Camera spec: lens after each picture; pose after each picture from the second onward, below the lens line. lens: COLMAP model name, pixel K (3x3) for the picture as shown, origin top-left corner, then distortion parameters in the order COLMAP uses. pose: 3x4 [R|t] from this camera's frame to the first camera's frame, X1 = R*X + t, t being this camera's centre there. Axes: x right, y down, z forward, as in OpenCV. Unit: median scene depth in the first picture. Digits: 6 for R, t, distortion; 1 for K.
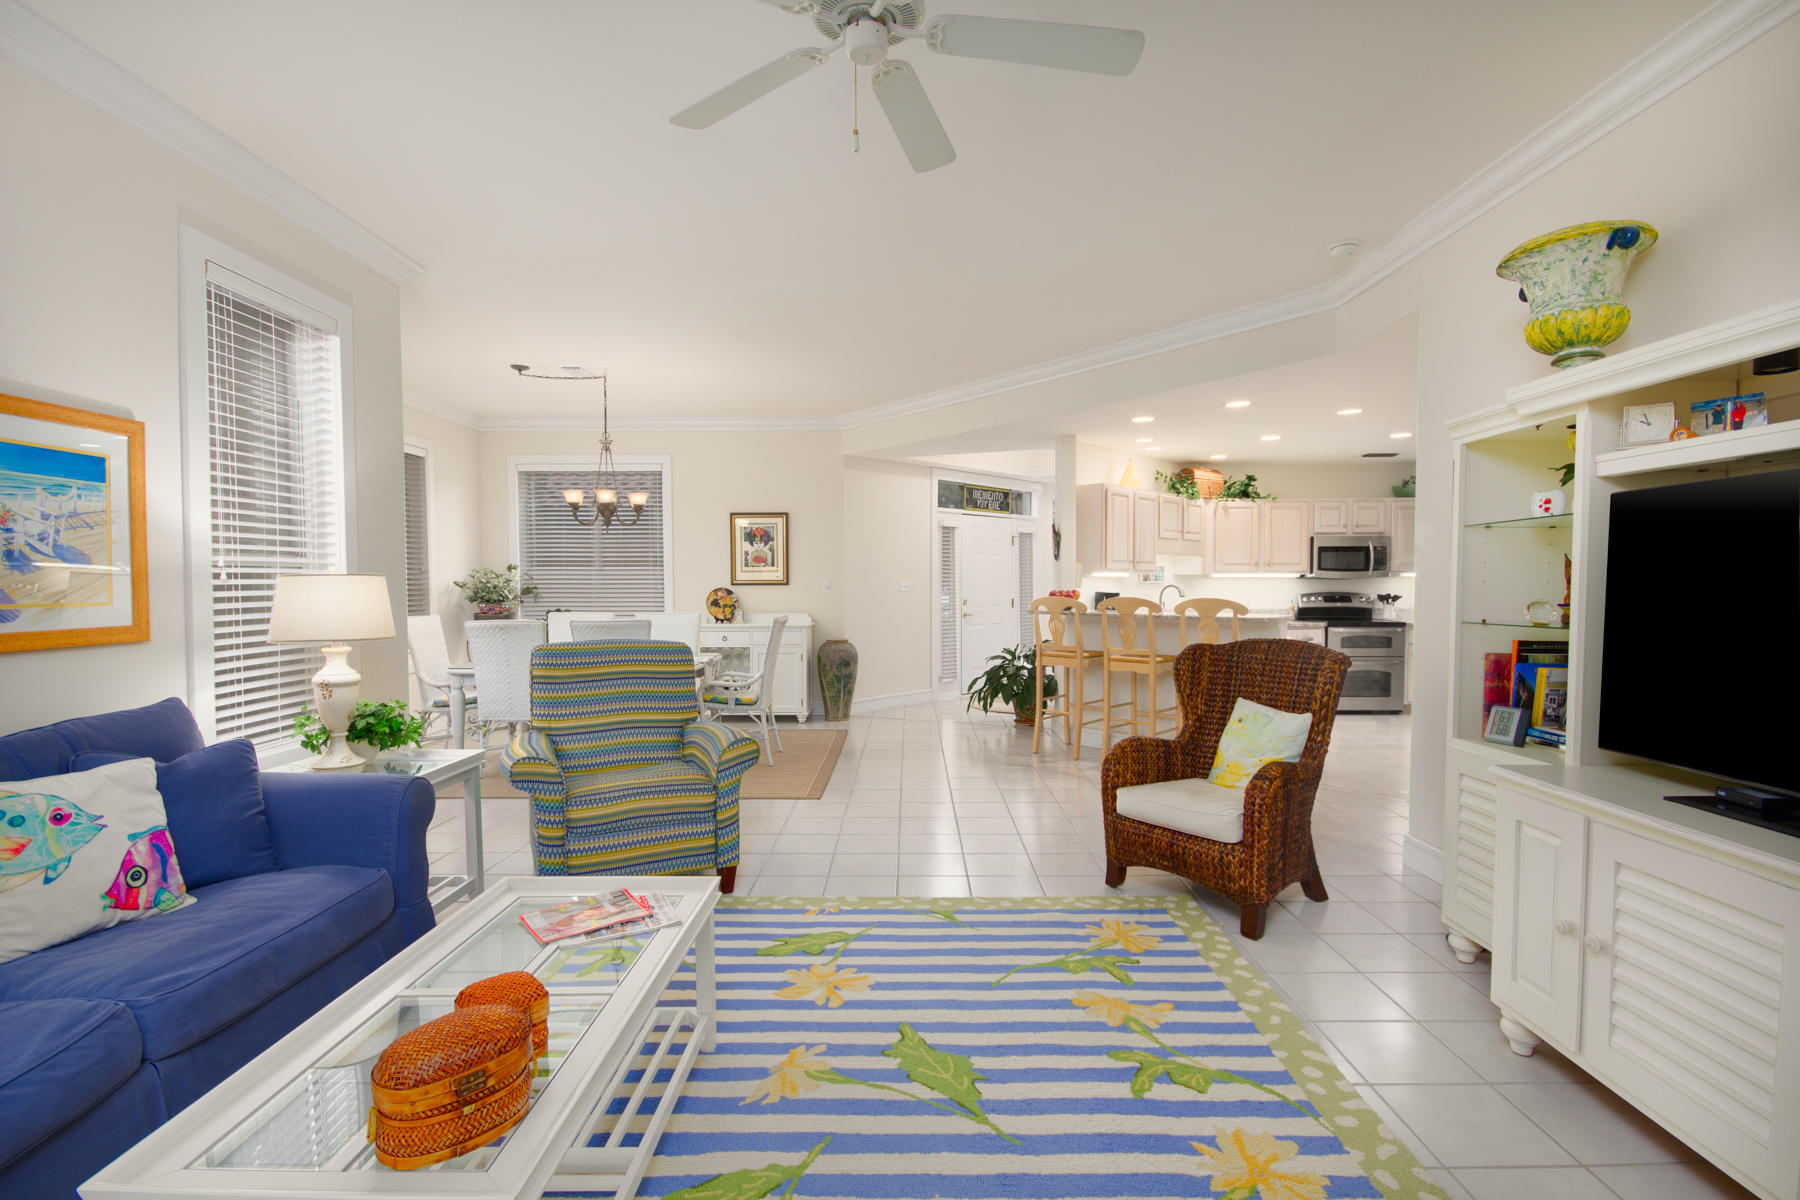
lens RADIAL K [[830.8, 0, 899.8], [0, 830.8, 614.9], [0, 0, 1]] dist [0.002988, 0.000238]
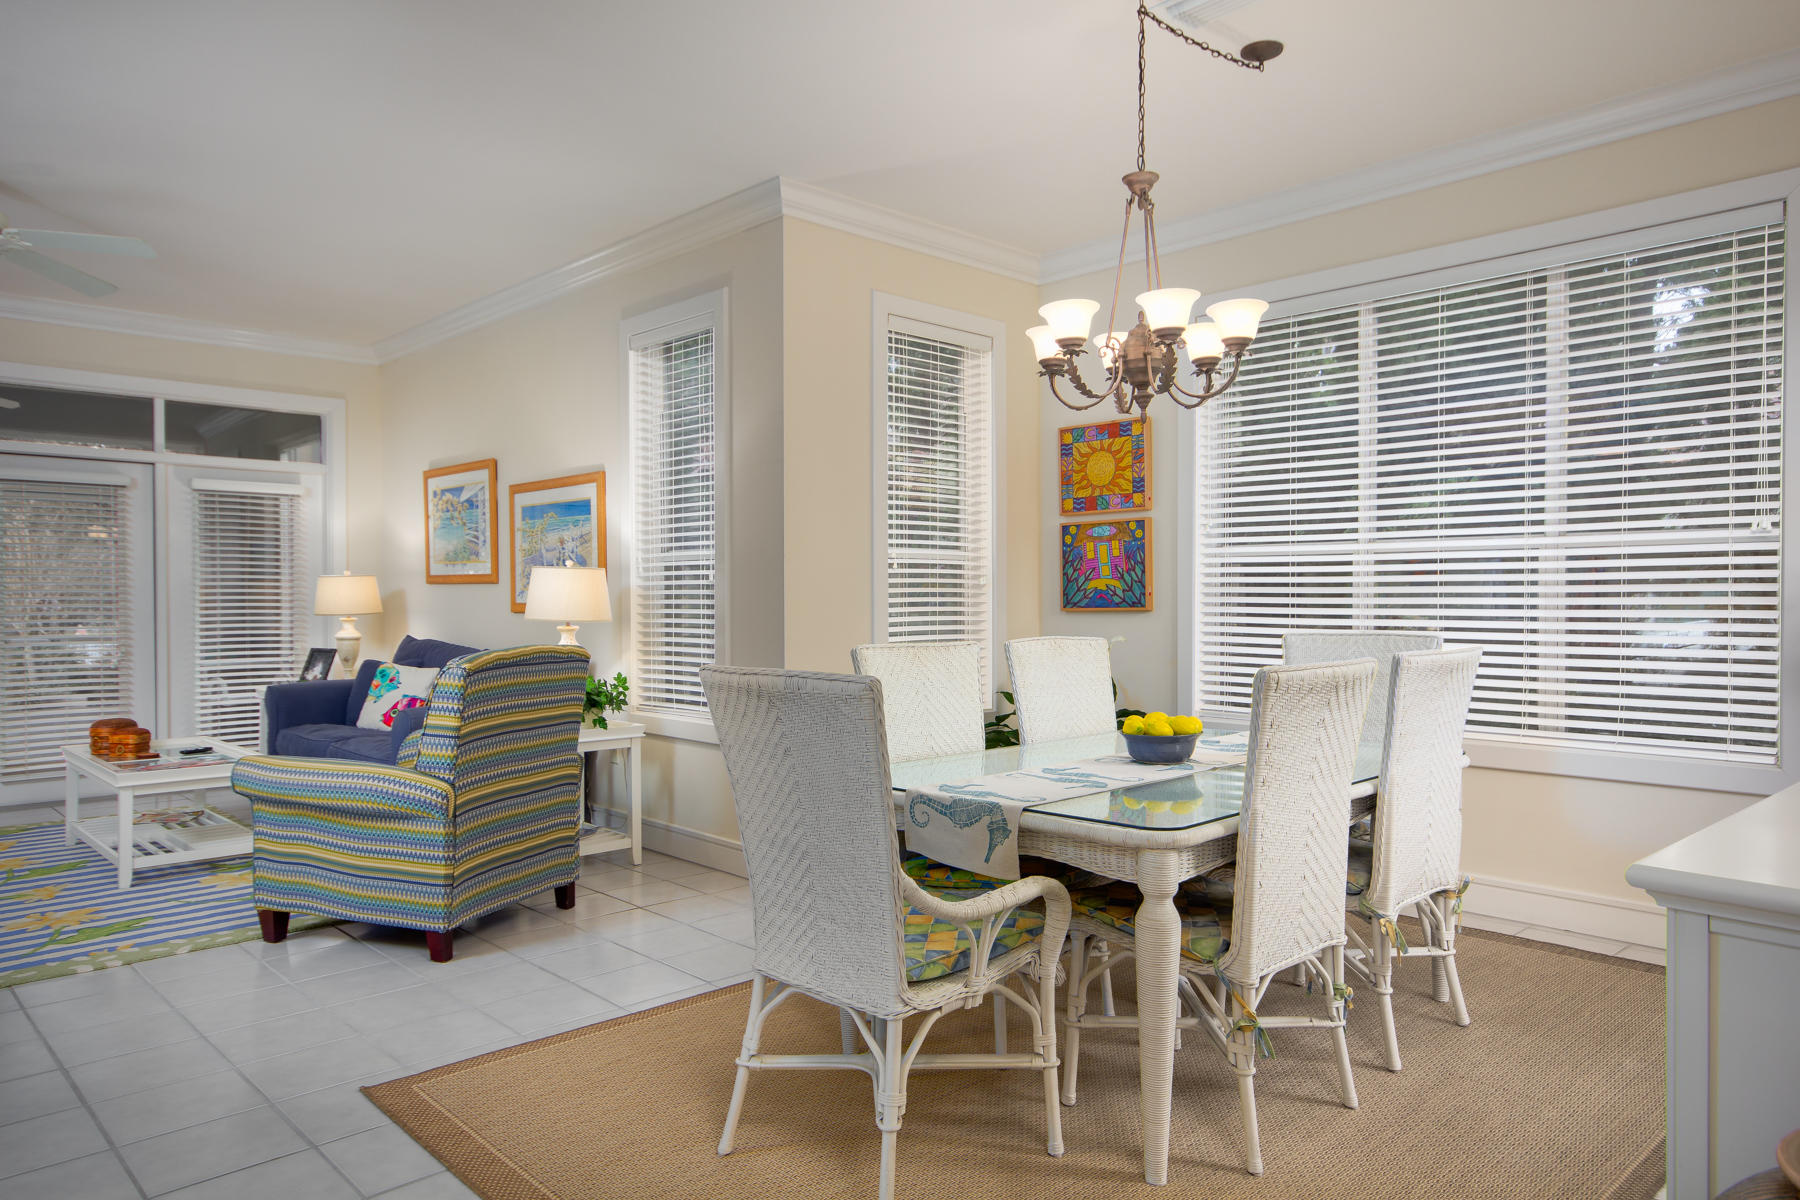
lens RADIAL K [[1183.8, 0, 900.0], [0, 1183.8, 600.0], [0, 0, 1]] dist [0.027473, 0.001749]
pose [[-0.715846, 0.008282, -0.698210, 0.075501], [-0.022685, 0.999126, 0.035109, -0.027667], [0.697890, 0.040971, -0.715032, 0.985101]]
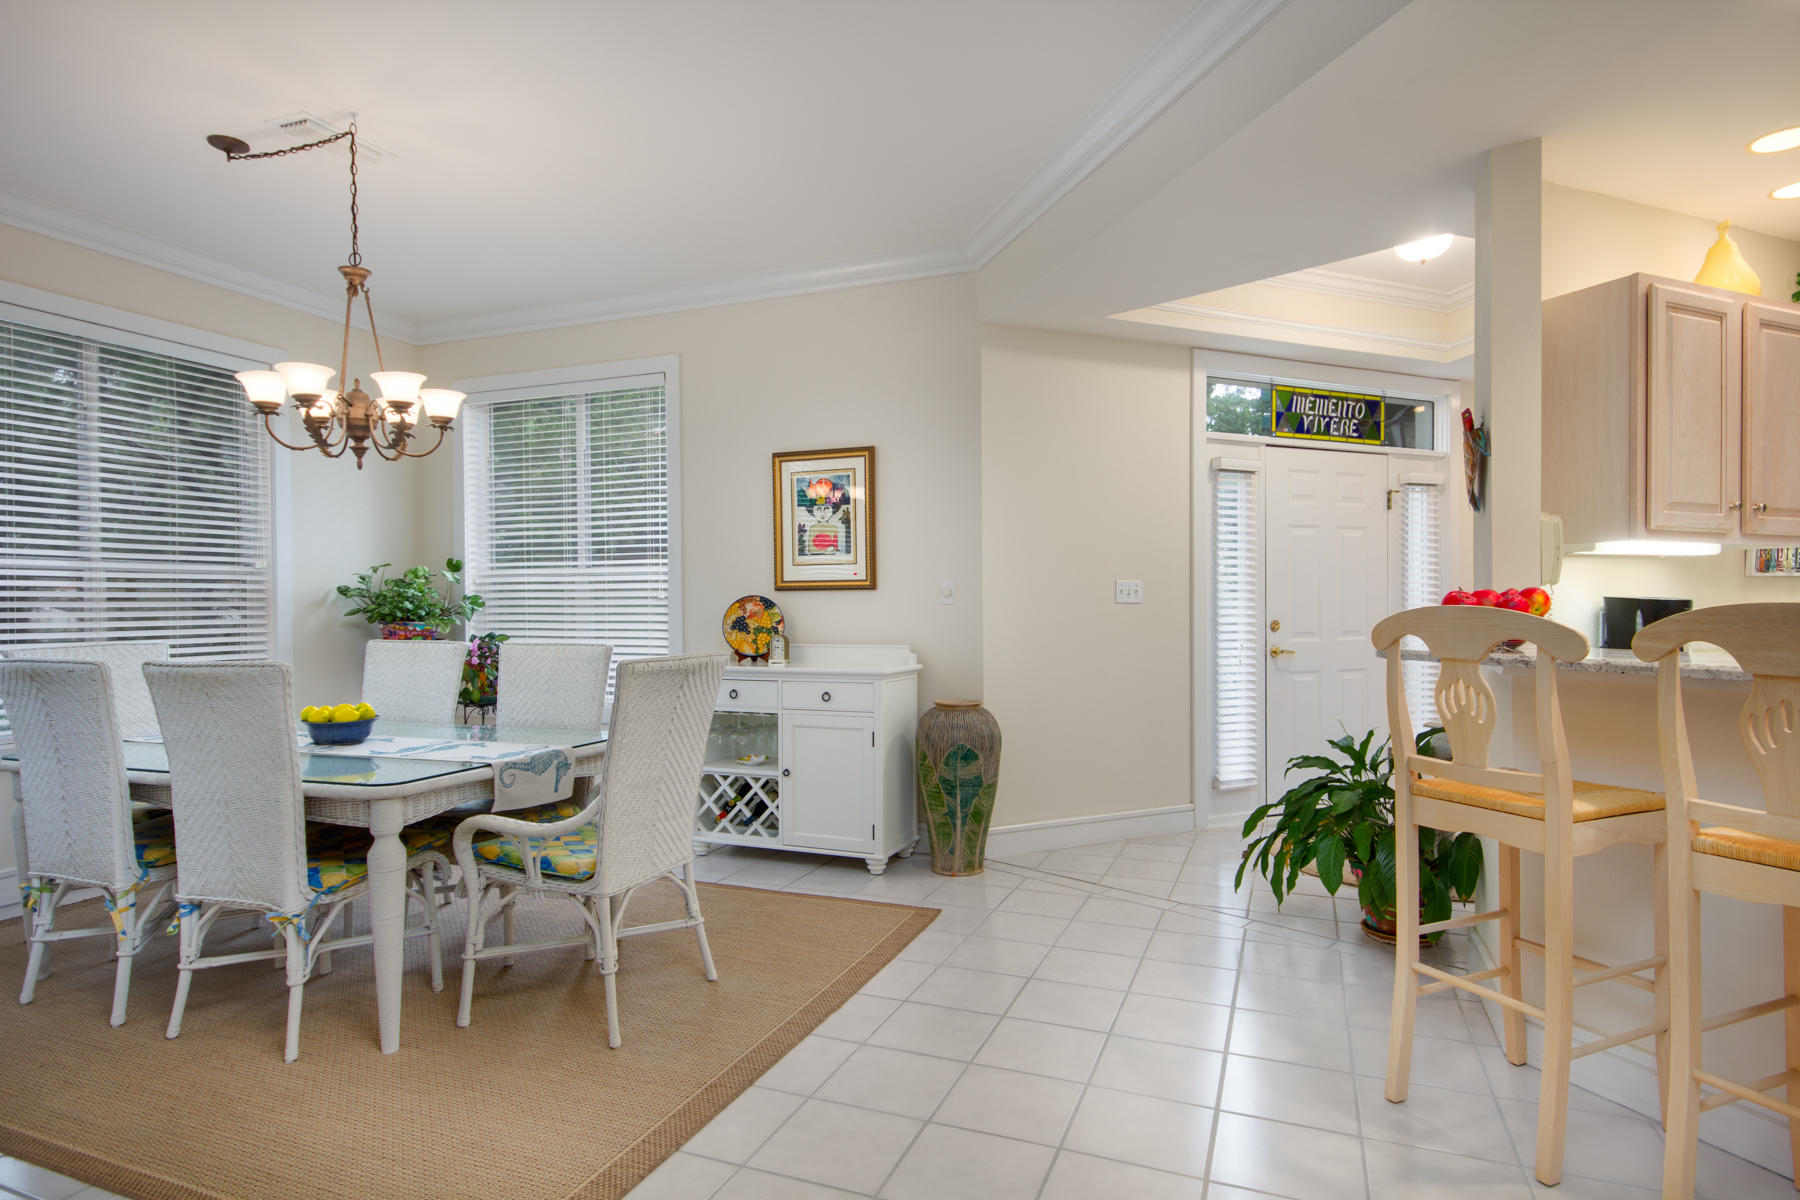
lens RADIAL K [[979.3, 0, 902.3], [0, 979.3, 615.5], [0, 0, 1]] dist [0.006008, 0.002862]
pose [[0.932306, 0.001310, -0.361668, 0.097557], [-0.010915, 0.999640, -0.024516, -0.005765], [0.361506, 0.026804, 0.931984, 0.453828]]
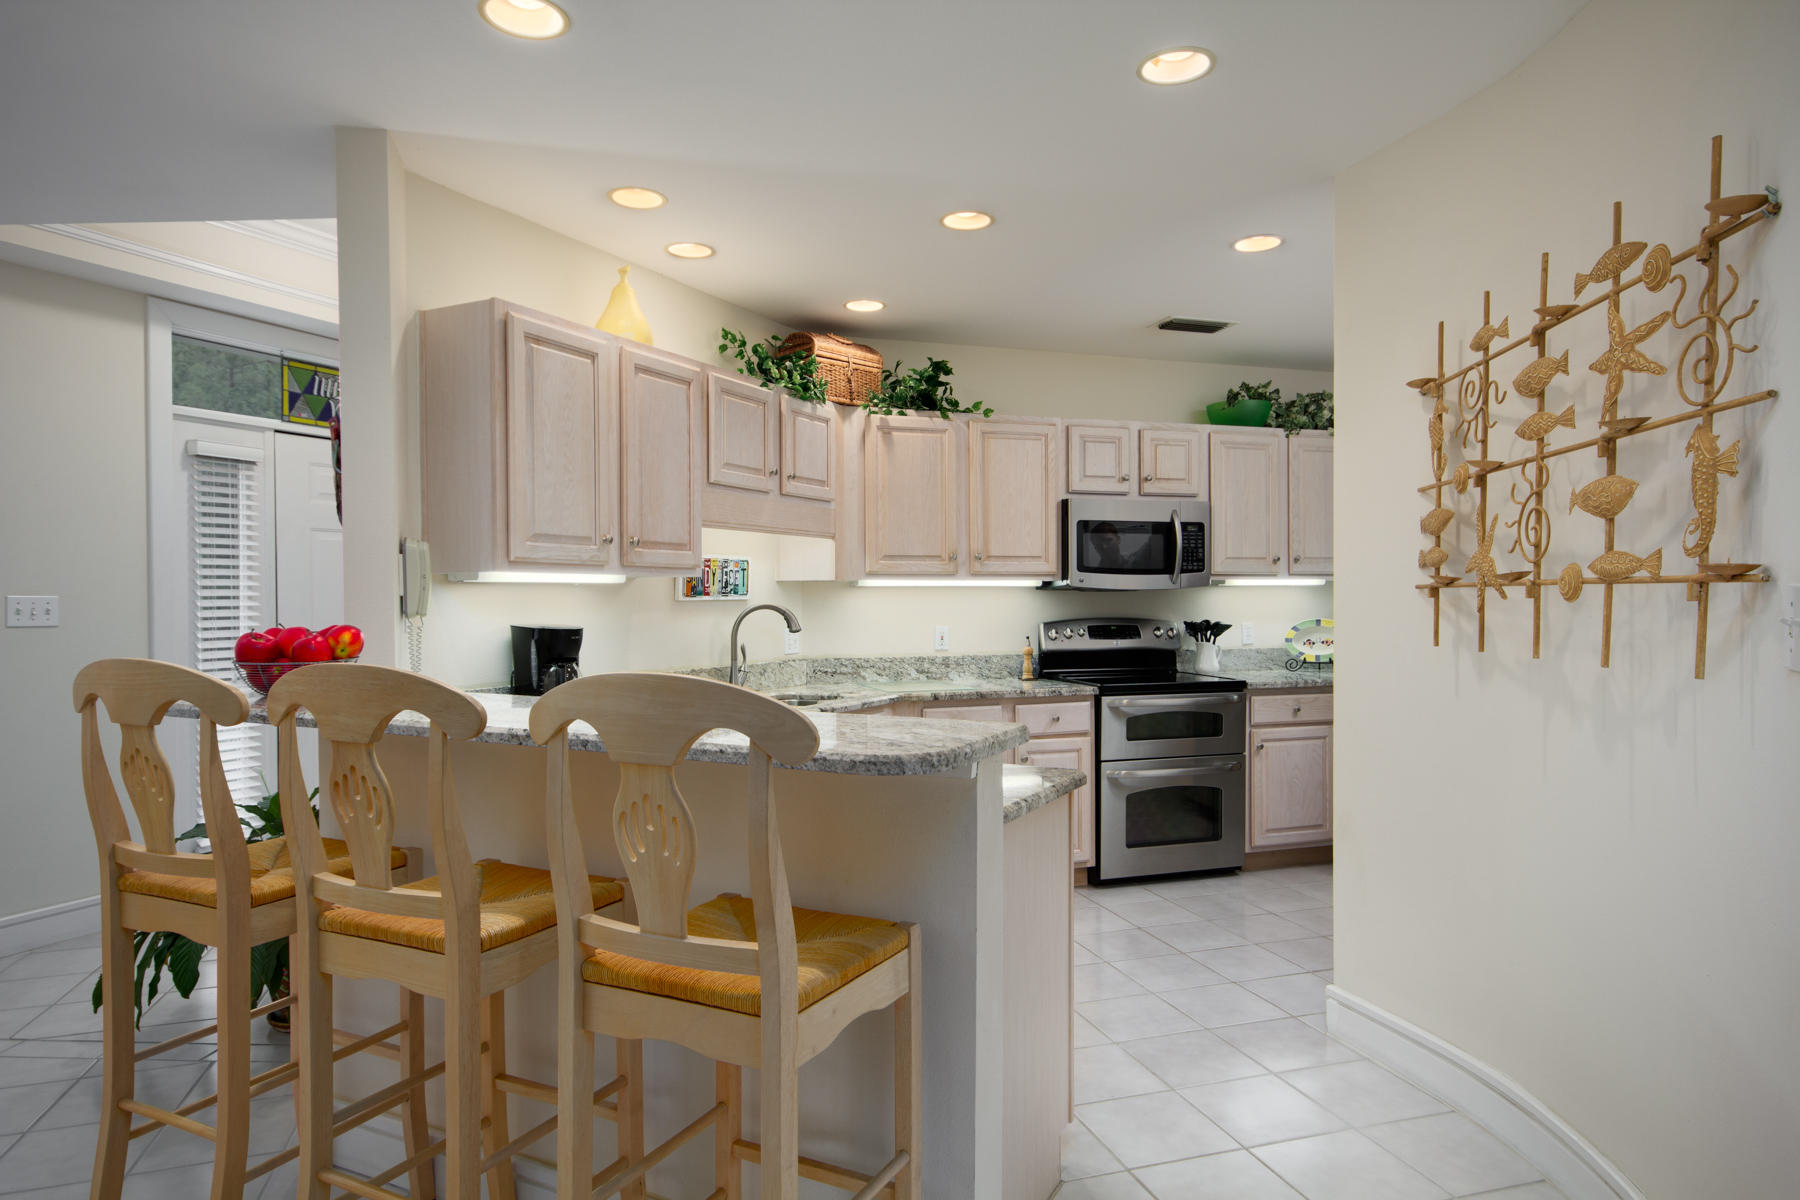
lens RADIAL K [[1083.2, 0, 904.9], [0, 1083.2, 618.4], [0, 0, 1]] dist [0.026636, 0.000457]
pose [[0.948852, -0.008955, 0.315593, 0.226860], [0.015649, 0.999703, -0.018683, -0.018250], [-0.315332, 0.022666, 0.948711, 0.470107]]
